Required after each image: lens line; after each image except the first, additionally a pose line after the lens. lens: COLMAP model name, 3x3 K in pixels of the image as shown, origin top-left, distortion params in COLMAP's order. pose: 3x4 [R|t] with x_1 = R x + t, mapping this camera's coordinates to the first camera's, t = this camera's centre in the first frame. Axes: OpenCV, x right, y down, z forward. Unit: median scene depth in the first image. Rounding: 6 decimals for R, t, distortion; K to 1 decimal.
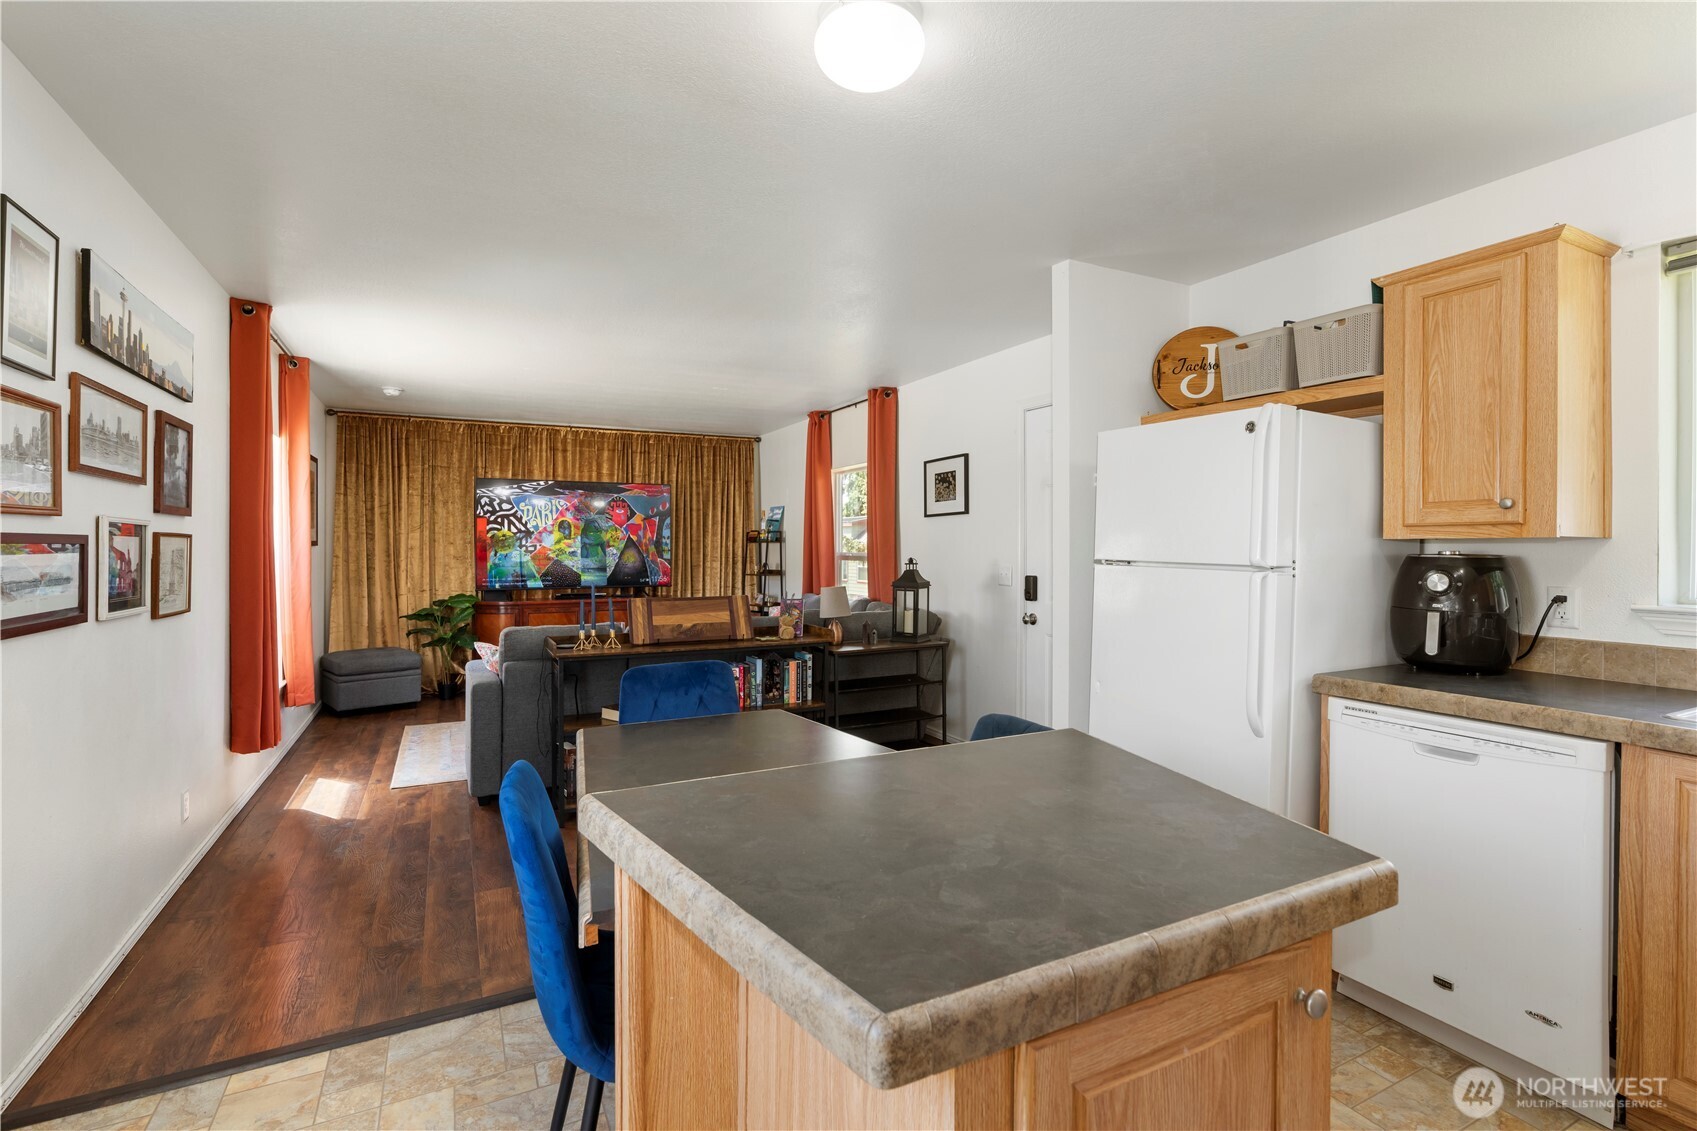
lens RADIAL K [[777.1, 0, 844.4], [0, 777.1, 549.1], [0, 0, 1]] dist [-0.008452, 0.001849]
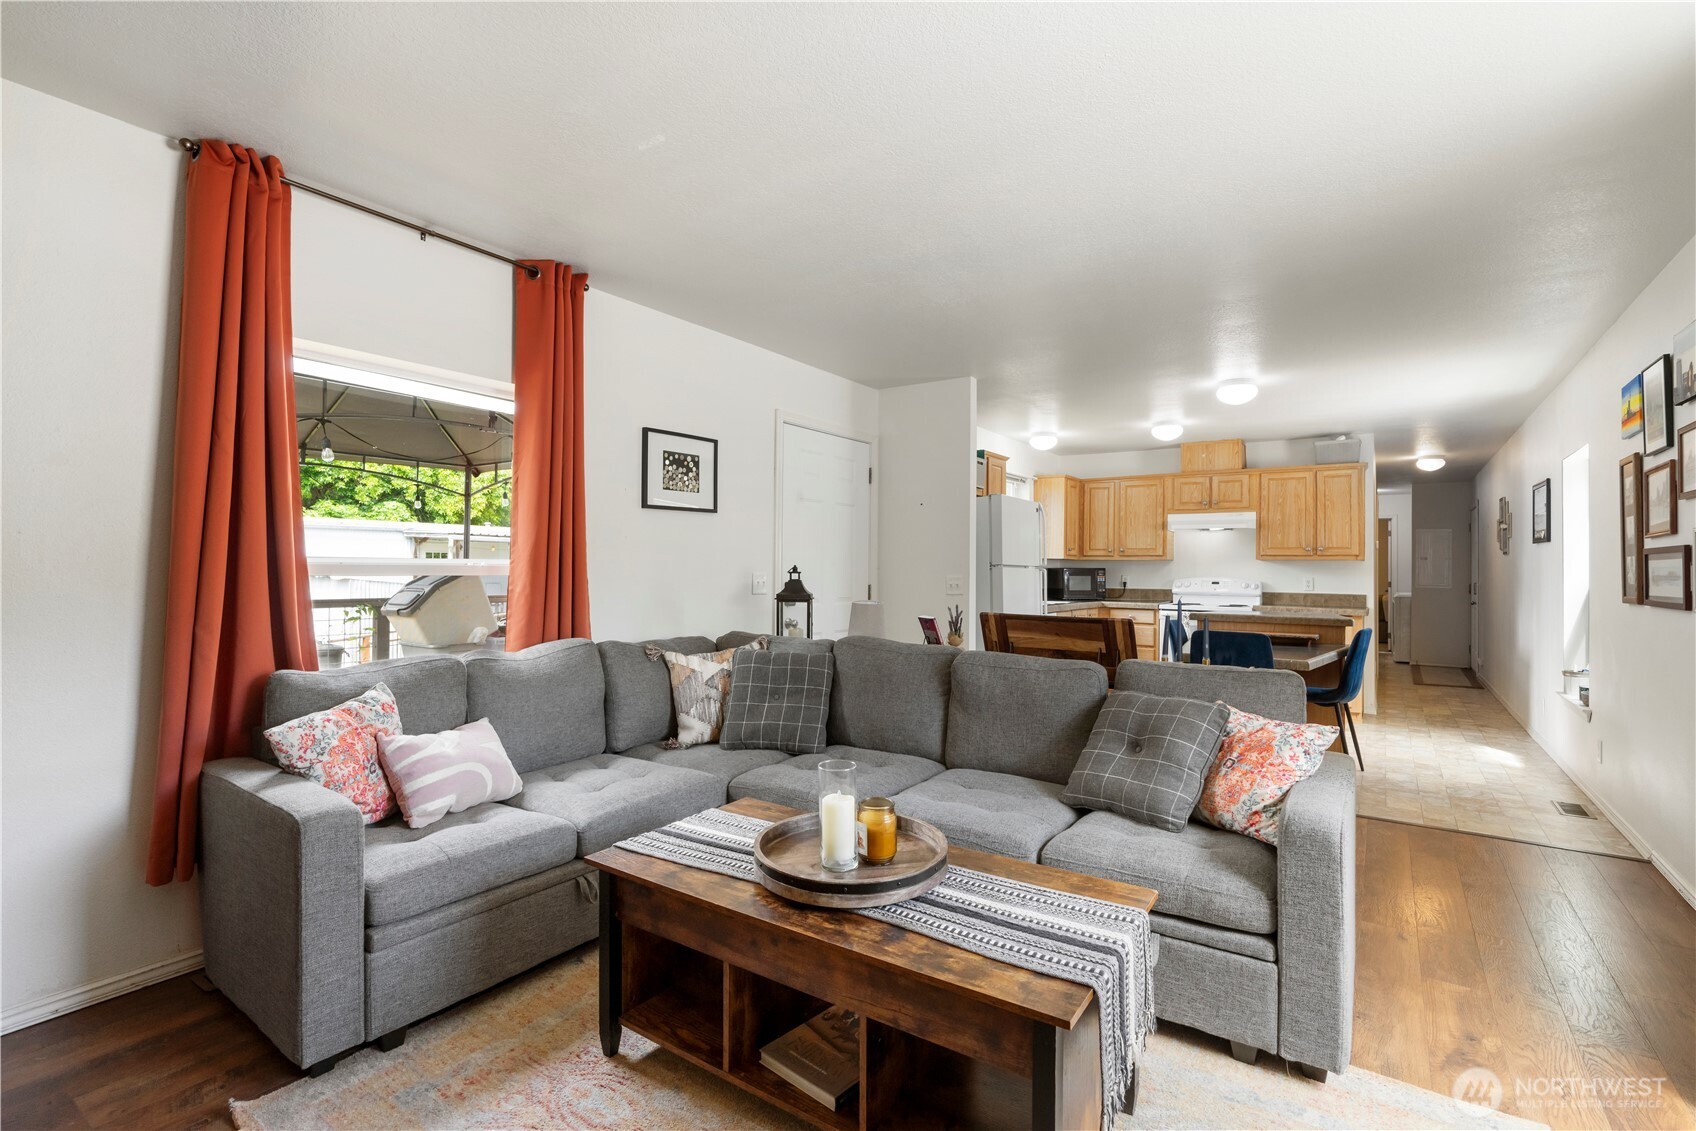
lens RADIAL K [[776.7, 0, 852.8], [0, 776.7, 556.9], [0, 0, 1]] dist [-0.008452, 0.001849]
pose [[-0.474154, 0.005660, 0.880423, -0.812000], [-0.005689, 0.999939, -0.009492, 0.011259], [-0.880423, -0.009509, -0.474093, 1.596947]]
